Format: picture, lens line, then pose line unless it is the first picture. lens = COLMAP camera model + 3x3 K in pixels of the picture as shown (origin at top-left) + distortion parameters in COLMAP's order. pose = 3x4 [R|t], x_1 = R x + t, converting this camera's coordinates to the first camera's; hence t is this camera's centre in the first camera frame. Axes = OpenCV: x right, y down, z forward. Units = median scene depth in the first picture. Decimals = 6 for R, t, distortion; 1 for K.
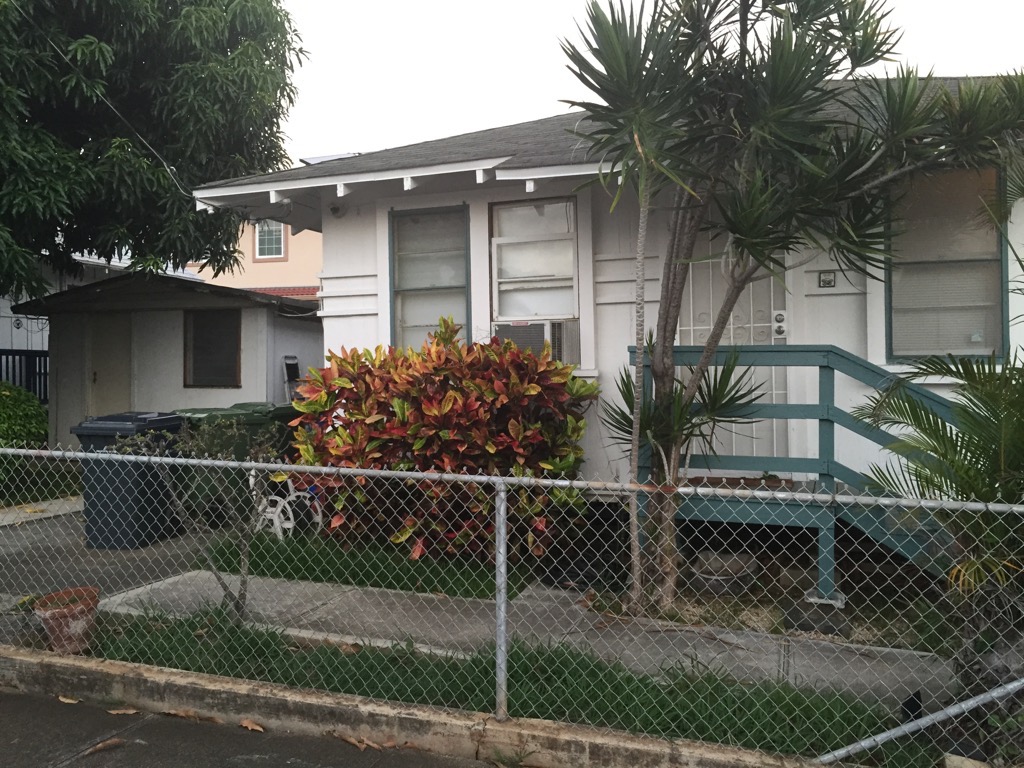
lens RADIAL K [[877.7, 0, 511.4], [0, 877.7, 390.6], [0, 0, 1]] dist [0.079418, -0.116447]
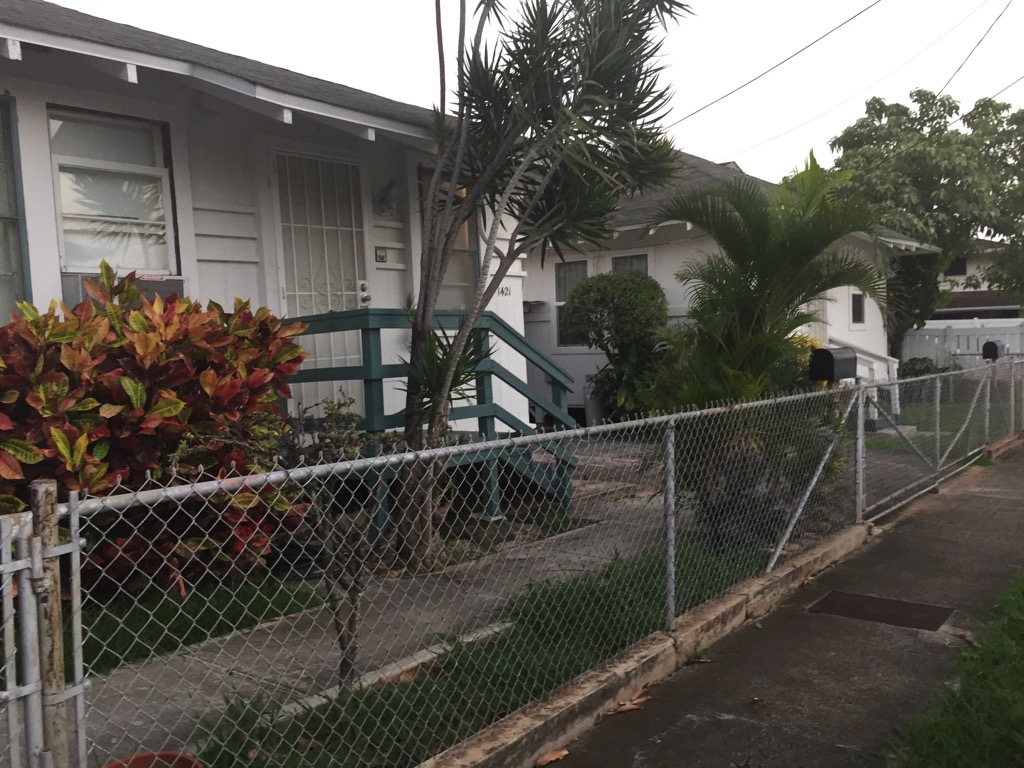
lens RADIAL K [[877.7, 0, 511.4], [0, 877.7, 390.6], [0, 0, 1]] dist [0.079418, -0.116447]
pose [[0.326491, -0.062407, 0.943138, -0.722088], [0.052909, 0.997460, 0.047685, 0.002248], [-0.943718, 0.034332, 0.328964, 0.522707]]
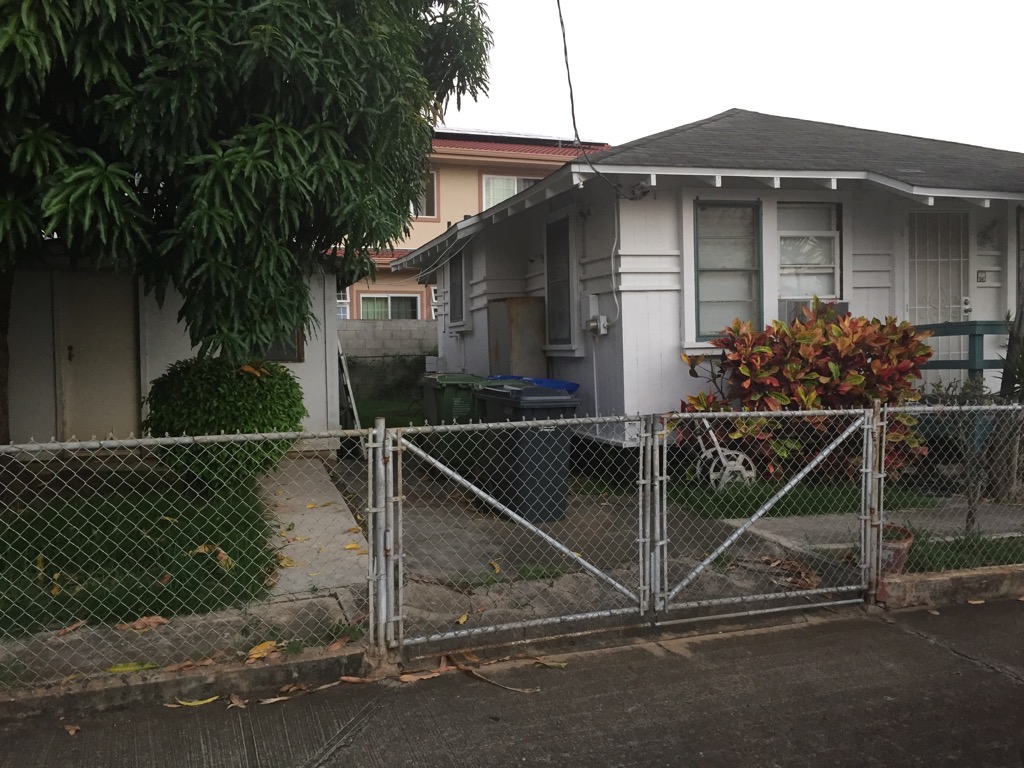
lens RADIAL K [[877.7, 0, 511.4], [0, 877.7, 390.6], [0, 0, 1]] dist [0.079418, -0.116447]
pose [[0.798765, -0.041438, 0.600214, -1.308951], [0.020995, 0.998937, 0.041026, -0.012150], [-0.601276, -0.020169, 0.798787, 0.293000]]
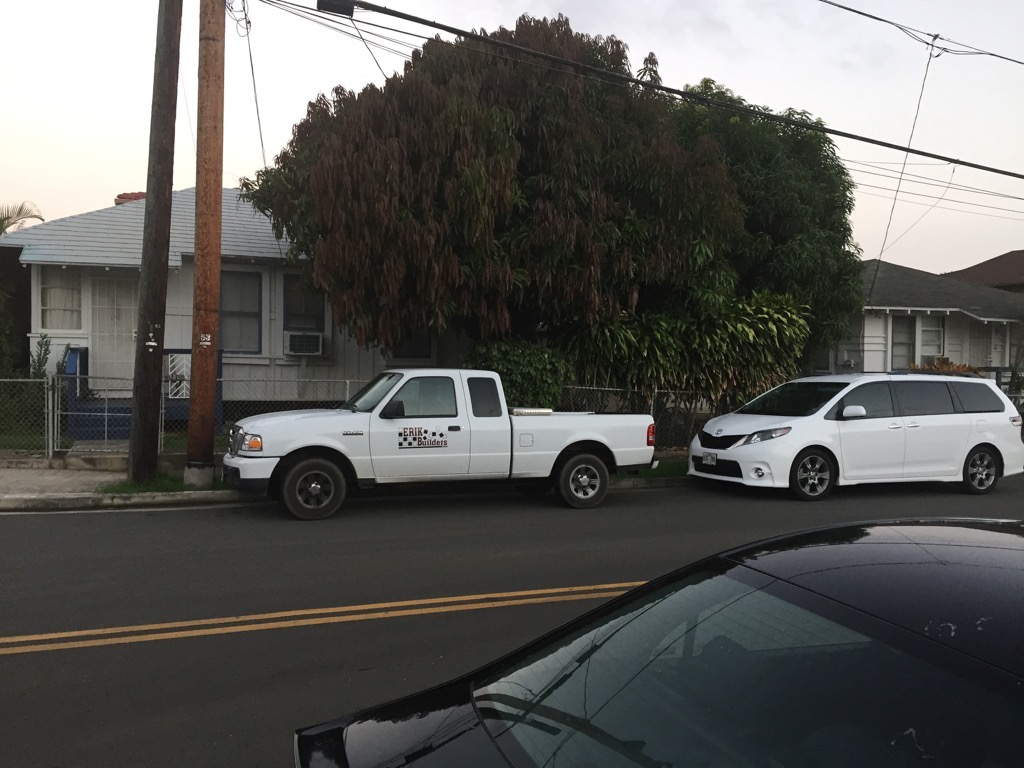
lens RADIAL K [[877.7, 0, 511.4], [0, 877.7, 390.6], [0, 0, 1]] dist [0.079418, -0.116447]
pose [[0.754103, -0.010480, 0.656673, -3.843581], [-0.006297, 0.999711, 0.023186, -0.023069], [-0.656726, -0.021620, 0.753819, -0.483259]]
